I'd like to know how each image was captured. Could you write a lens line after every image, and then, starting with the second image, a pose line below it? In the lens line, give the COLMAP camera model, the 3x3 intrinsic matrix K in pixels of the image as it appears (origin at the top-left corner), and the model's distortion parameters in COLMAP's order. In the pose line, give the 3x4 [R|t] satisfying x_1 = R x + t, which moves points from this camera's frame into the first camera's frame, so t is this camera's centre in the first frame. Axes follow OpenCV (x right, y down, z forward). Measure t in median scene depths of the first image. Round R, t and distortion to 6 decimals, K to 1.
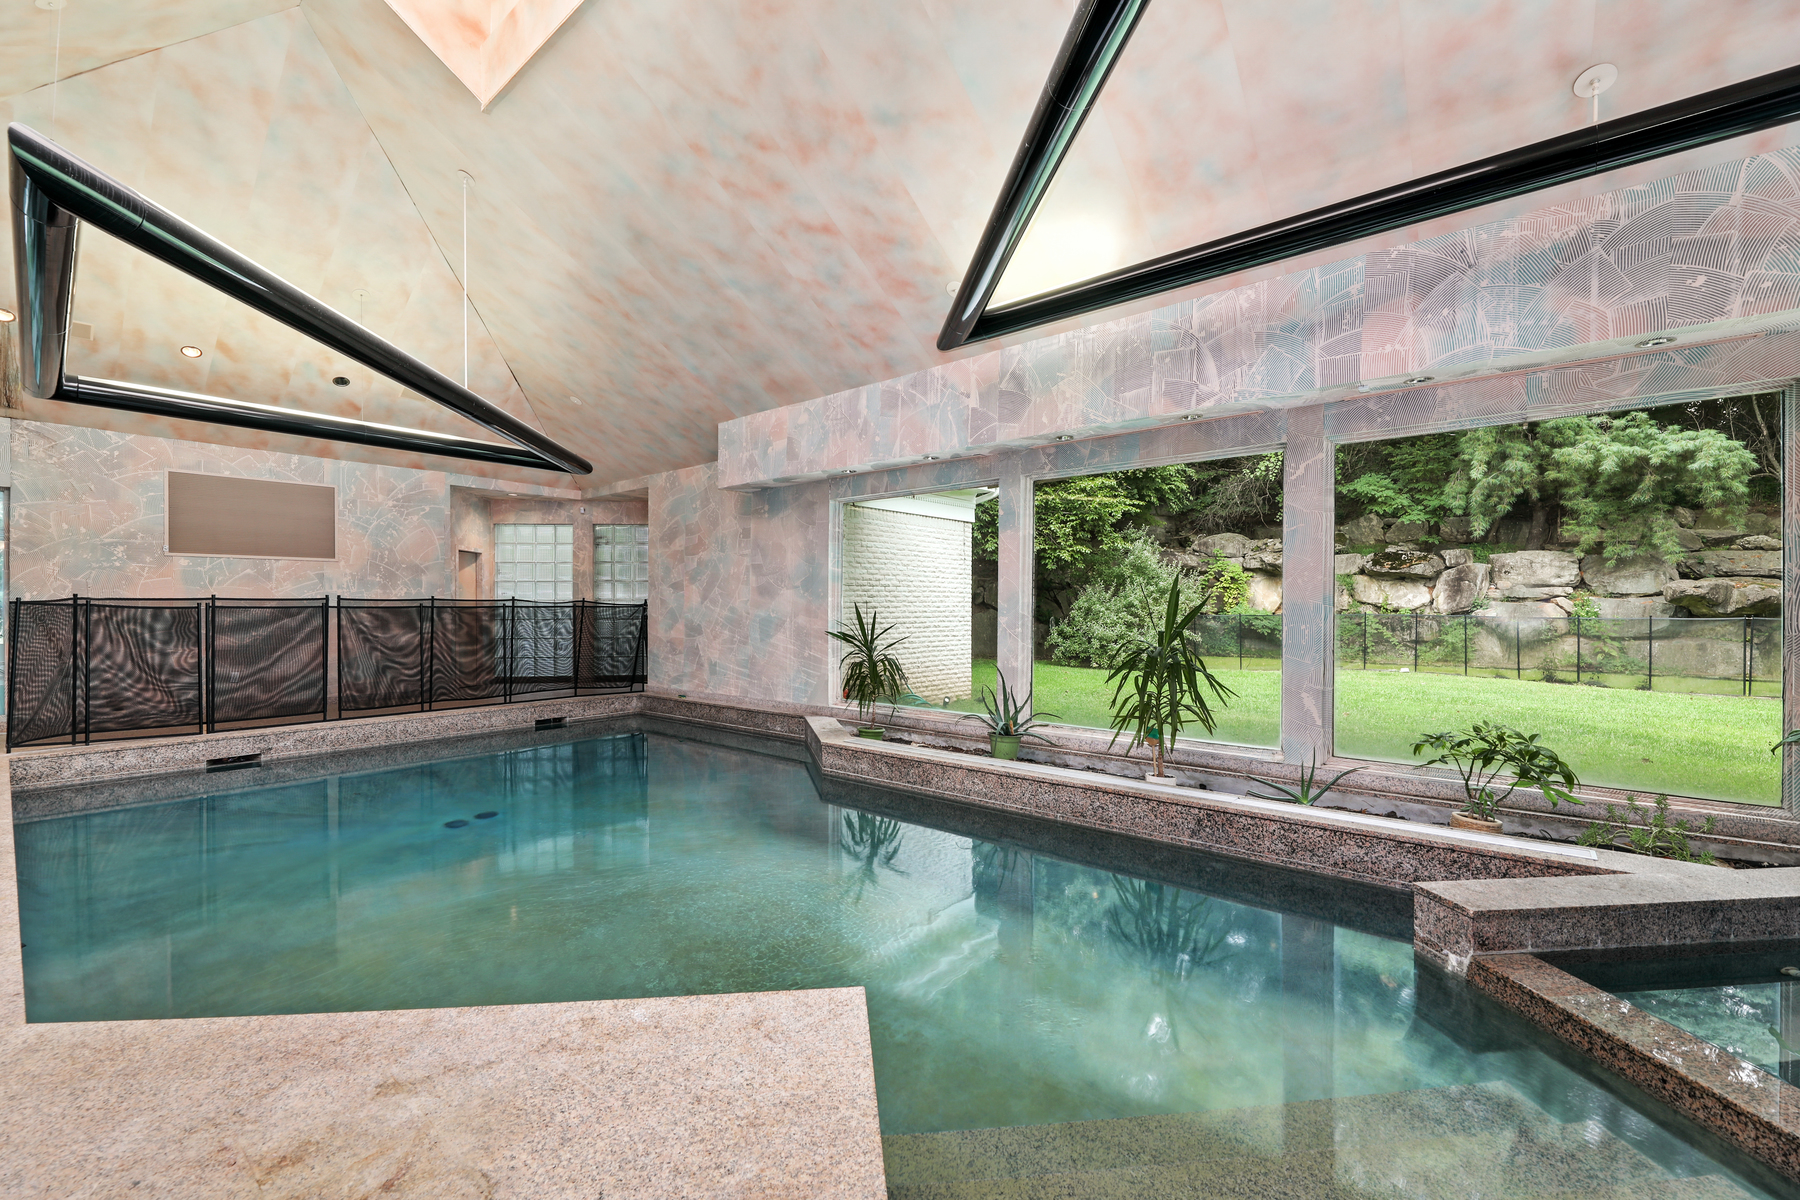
lens RADIAL K [[729.9, 0, 900.0], [0, 729.9, 600.0], [0, 0, 1]] dist [-0.011440, -0.000315]
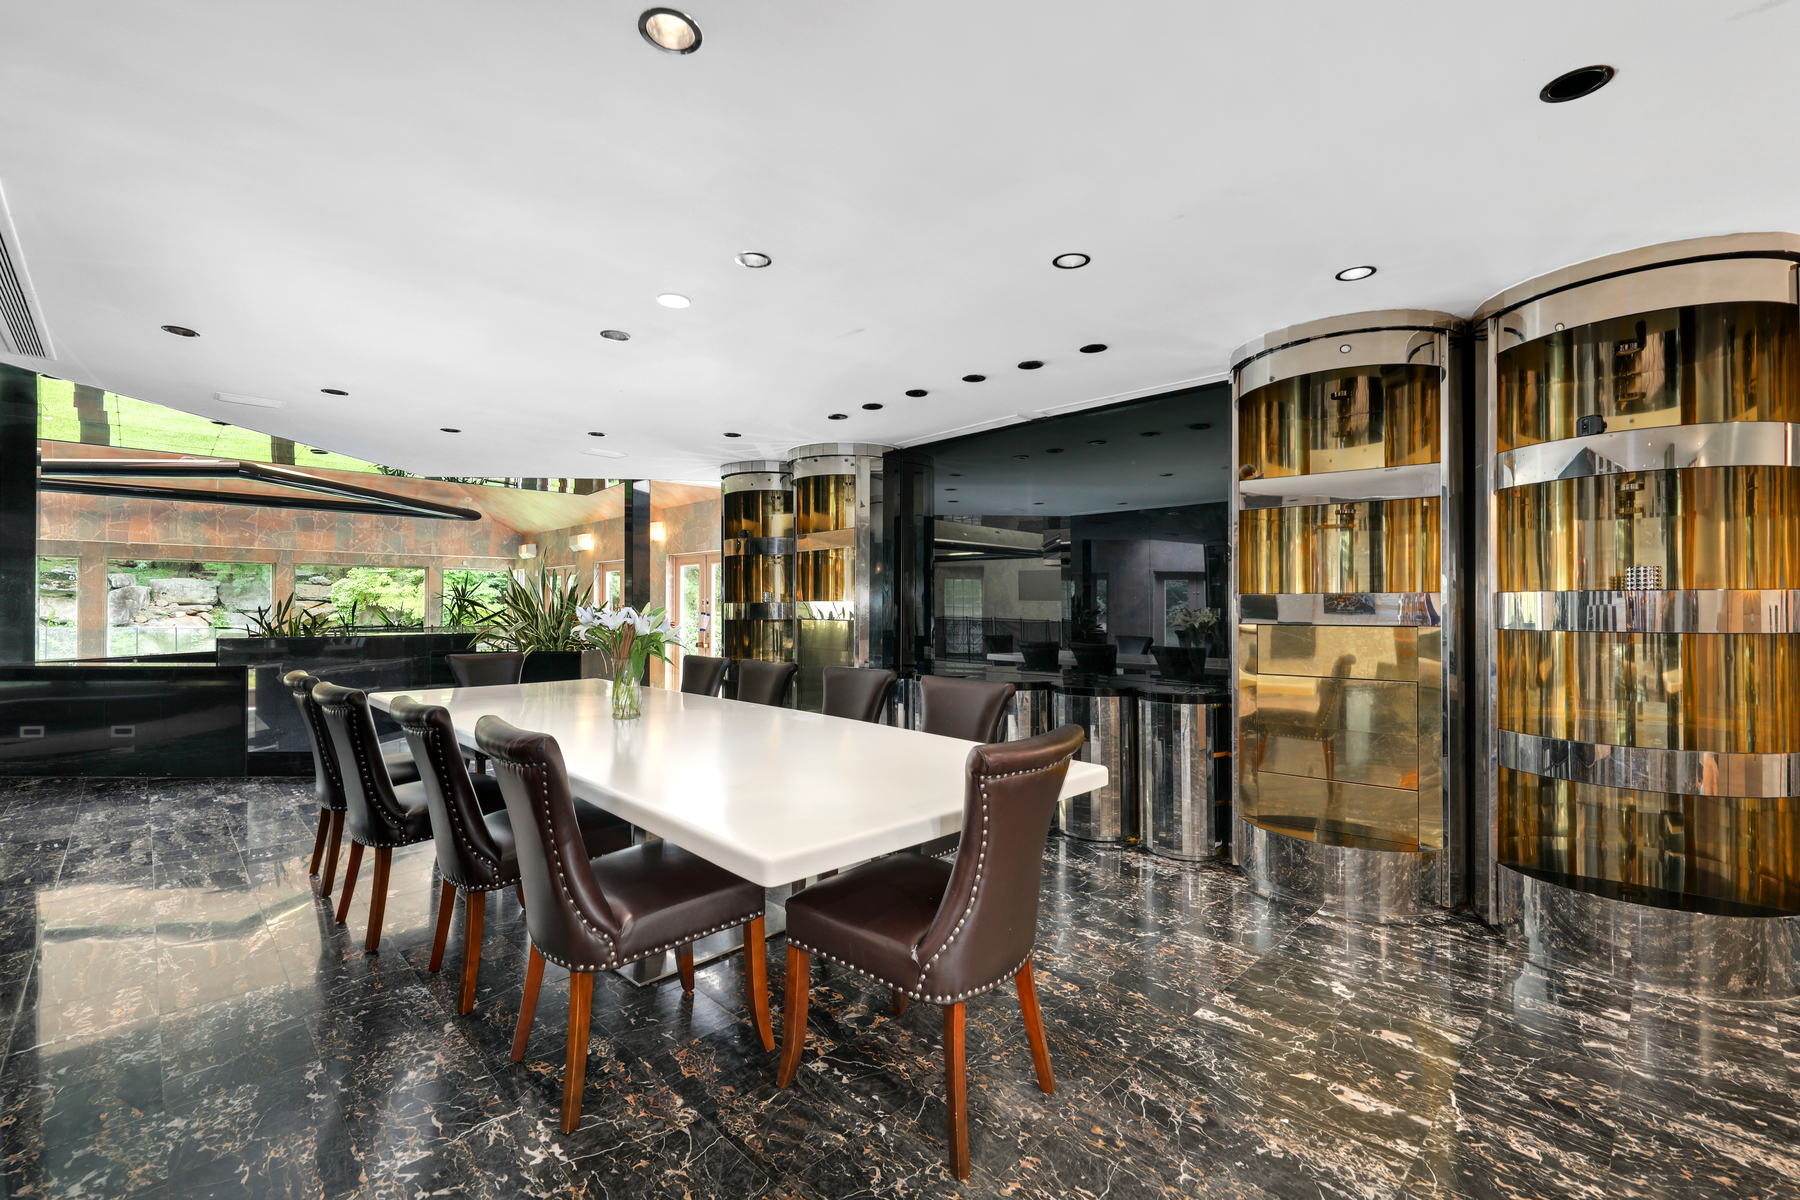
lens RADIAL K [[789.0, 0, 900.0], [0, 789.0, 600.0], [0, 0, 1]] dist [-0.000706, -0.000245]
pose [[0.106037, 0.006257, 0.994343, -0.950698], [-0.005472, 0.999969, -0.005709, -0.050763], [-0.994347, -0.004835, 0.106068, -1.034540]]
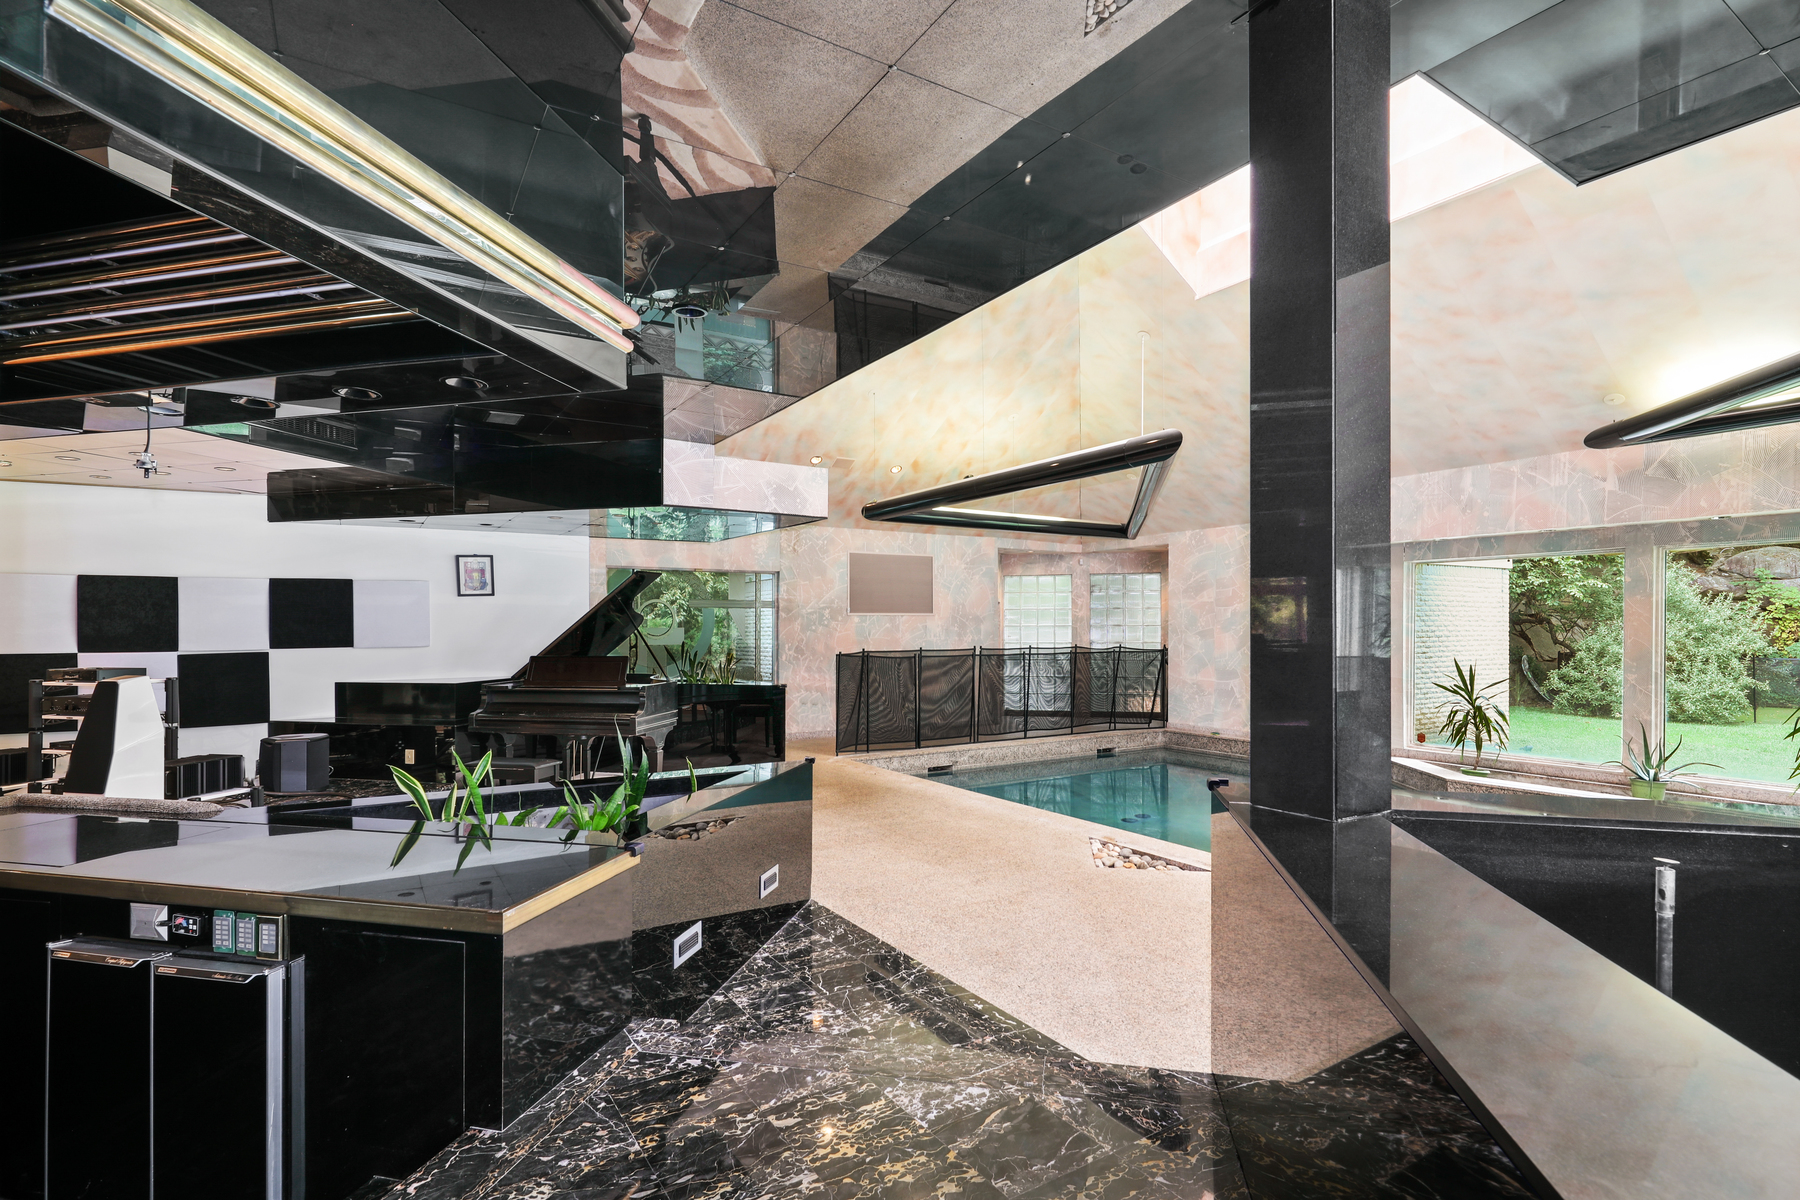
lens RADIAL K [[868.1, 0, 897.2], [0, 868.1, 619.1], [0, 0, 1]] dist [0.000053, -0.000469]
pose [[0.947107, -0.004214, -0.320889, -0.356218], [0.003589, 0.999990, -0.002539, -0.043329], [0.320896, 0.001253, 0.947113, -0.438565]]
